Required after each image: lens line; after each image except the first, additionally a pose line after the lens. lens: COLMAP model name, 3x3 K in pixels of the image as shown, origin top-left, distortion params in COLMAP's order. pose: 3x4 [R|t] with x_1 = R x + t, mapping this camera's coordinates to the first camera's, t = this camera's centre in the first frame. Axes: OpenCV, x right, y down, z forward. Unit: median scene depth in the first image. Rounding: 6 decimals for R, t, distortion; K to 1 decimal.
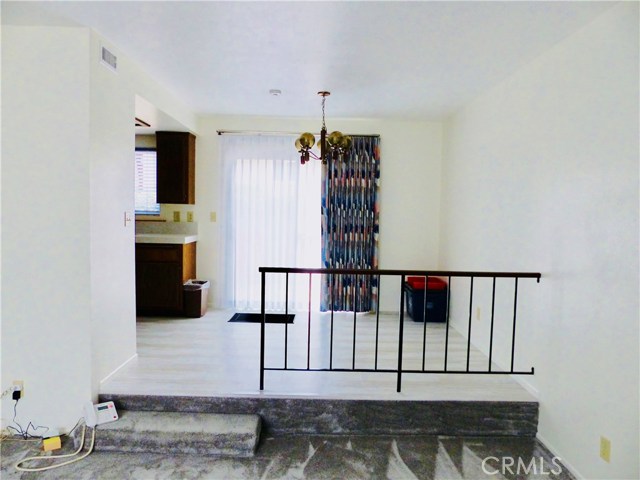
lens RADIAL K [[482.1, 0, 317.6], [0, 482.1, 242.9], [0, 0, 1]] dist [-0.025209, 0.025813]
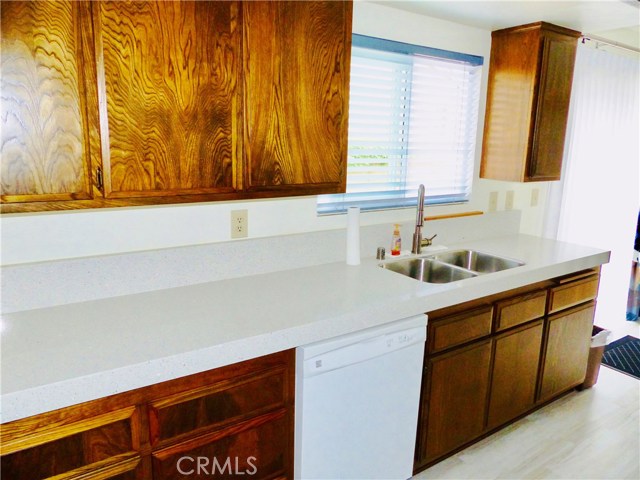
lens RADIAL K [[482.1, 0, 318.9], [0, 482.1, 240.8], [0, 0, 1]] dist [-0.025209, 0.025813]
pose [[0.829458, -0.119347, 0.545670, -0.753574], [0.028276, 0.984626, 0.172373, -0.110422], [-0.557853, -0.127547, 0.820080, 0.705577]]
